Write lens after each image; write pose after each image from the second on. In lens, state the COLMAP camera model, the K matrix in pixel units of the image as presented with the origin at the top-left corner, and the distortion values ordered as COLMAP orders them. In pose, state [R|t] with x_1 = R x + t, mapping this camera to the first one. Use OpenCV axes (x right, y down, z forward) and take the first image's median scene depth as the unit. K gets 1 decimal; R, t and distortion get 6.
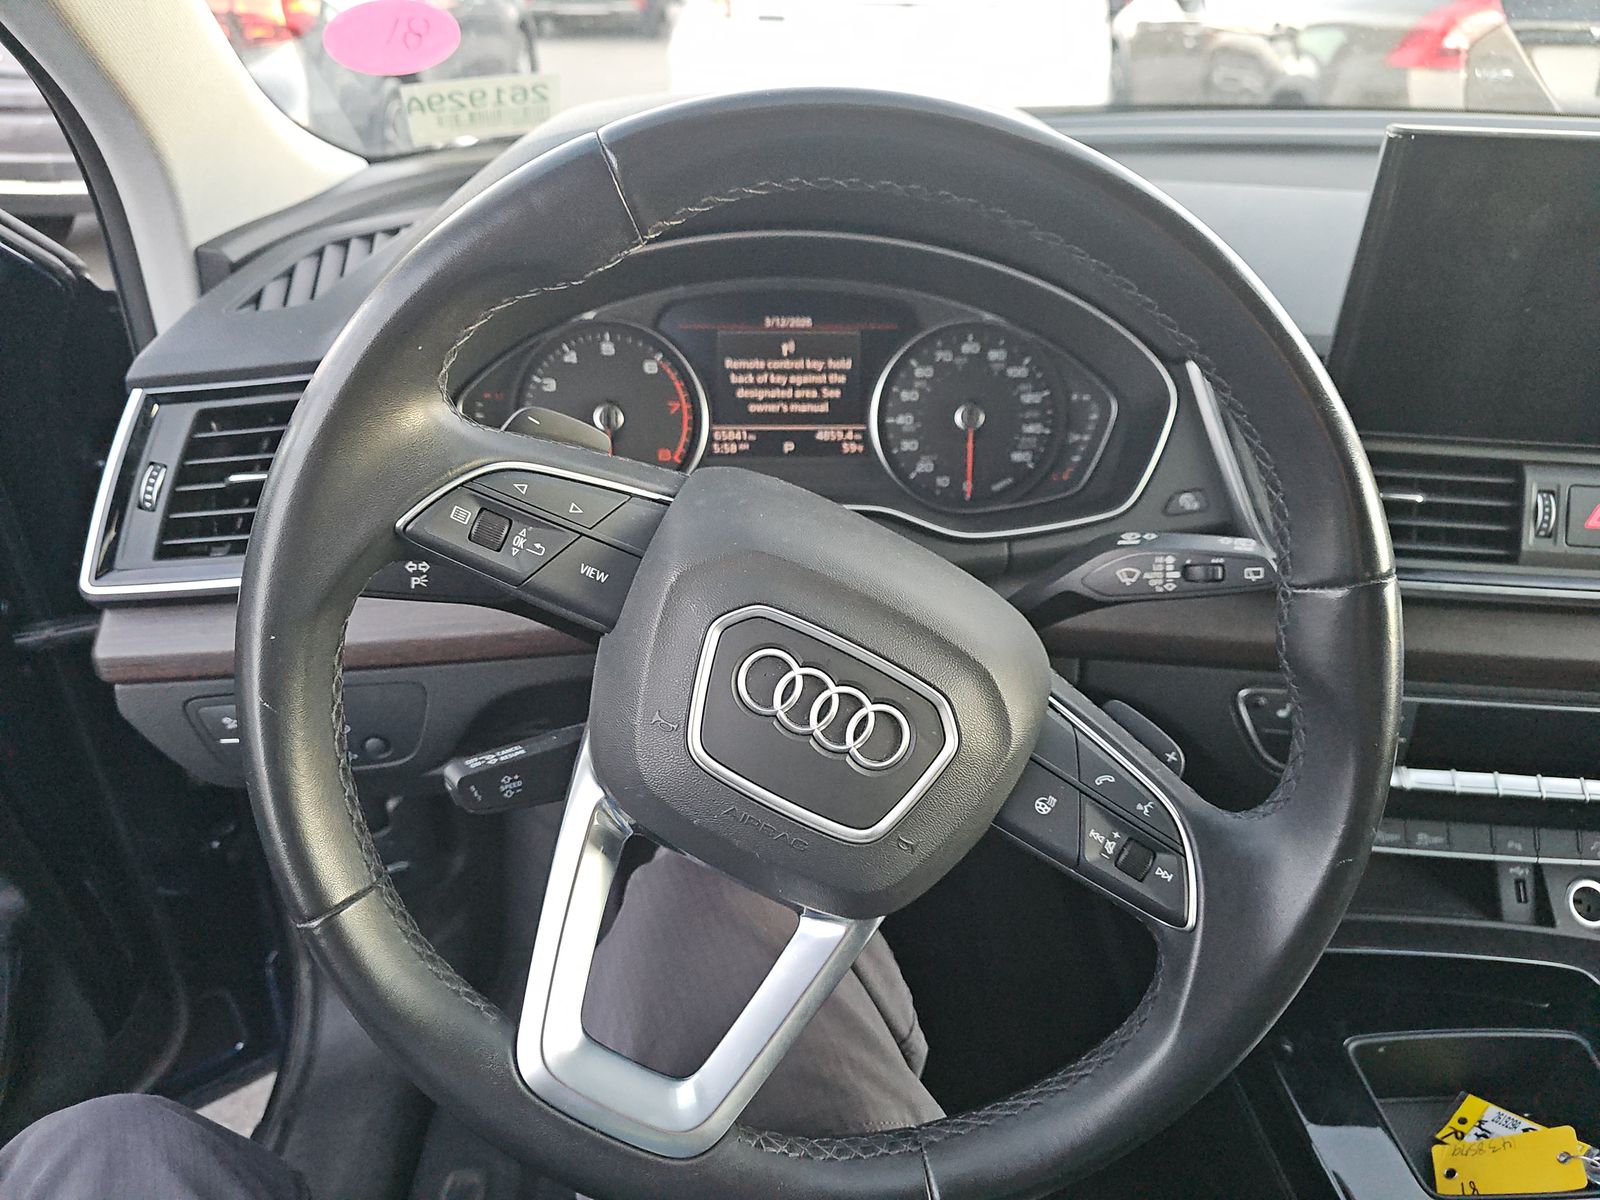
lens RADIAL K [[1097.4, 0, 785.1], [0, 1097.4, 604.8], [0, 0, 1]] dist [0.041411, -0.029310]
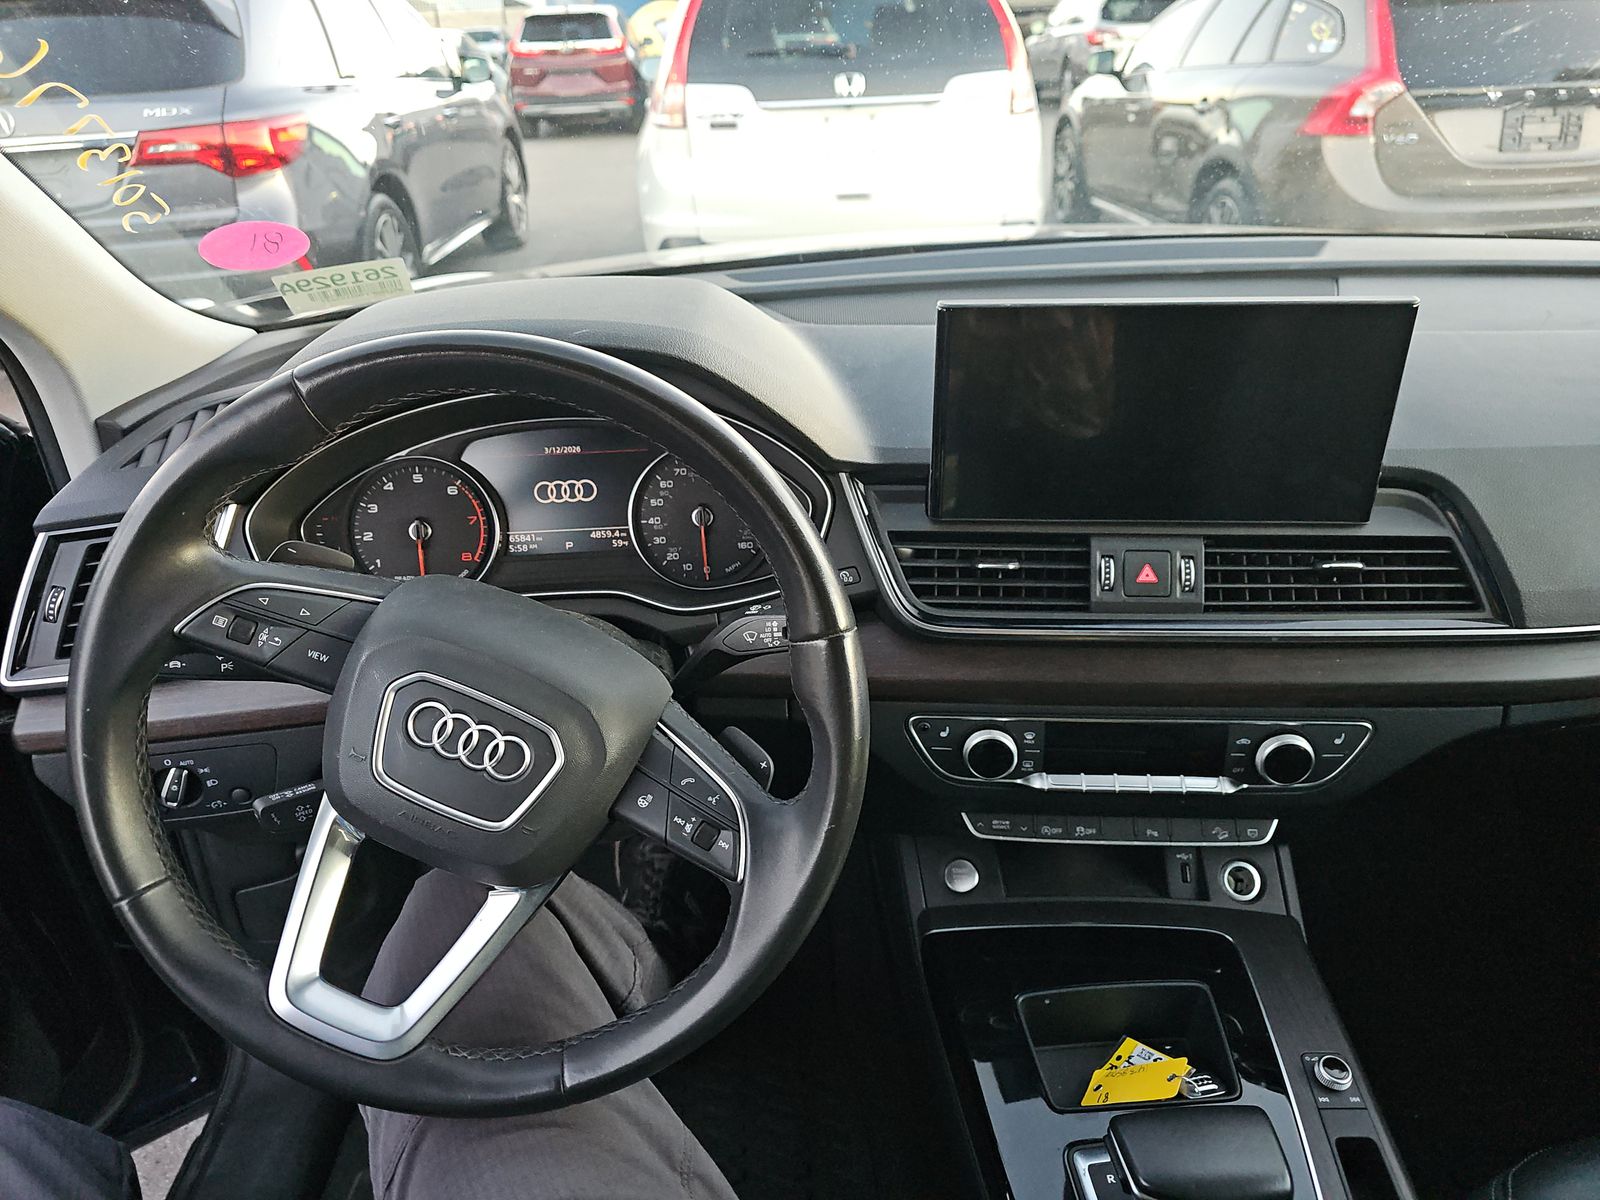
lens RADIAL K [[1097.7, 0, 800.0], [0, 1097.7, 600.0], [0, 0, 1]] dist [0.070458, -0.069372]
pose [[0.998765, -0.047974, -0.012895, 0.294463], [0.047127, 0.997115, -0.059505, 0.009385], [0.015712, 0.058824, 0.998145, -0.282342]]
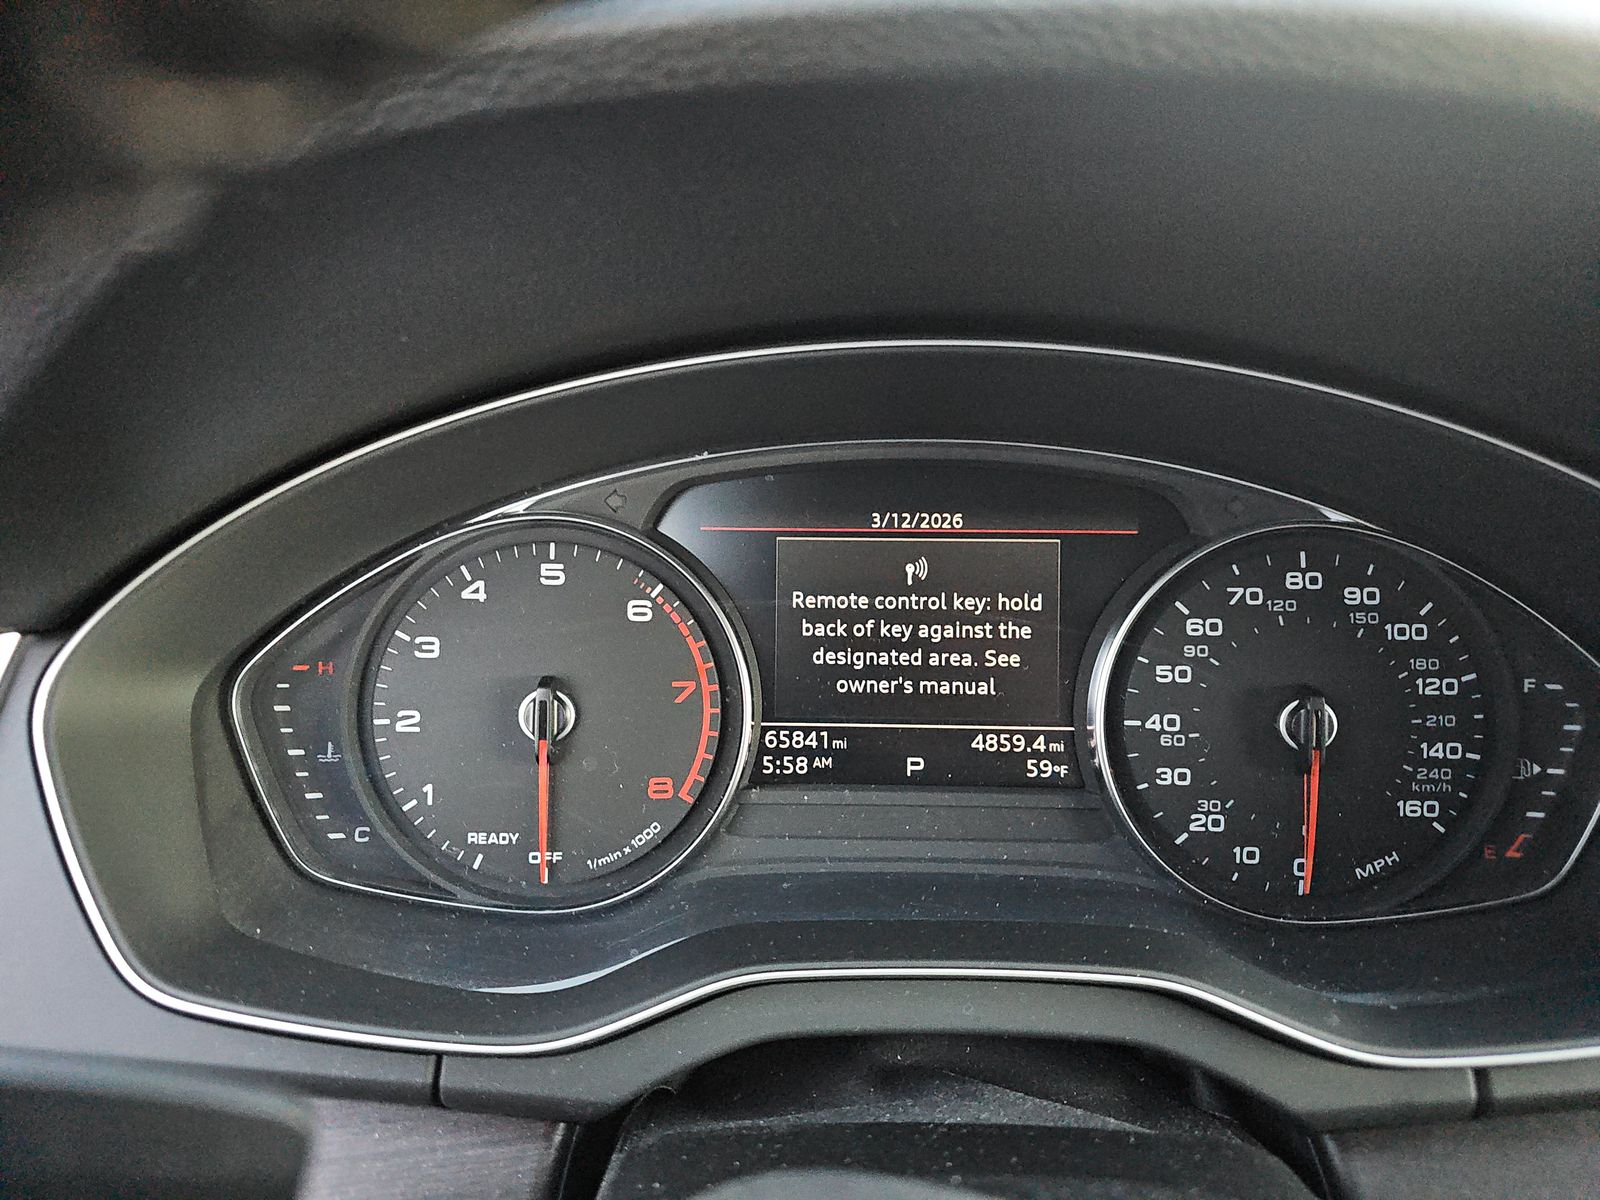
lens RADIAL K [[1061.5, 0, 773.8], [0, 1061.5, 577.6], [0, 0, 1]] dist [0.064854, -0.131717]
pose [[0.998864, 0.014028, -0.045532, -0.040658], [-0.020278, 0.989964, -0.139860, -0.164134], [0.043113, 0.140624, 0.989124, 0.528657]]
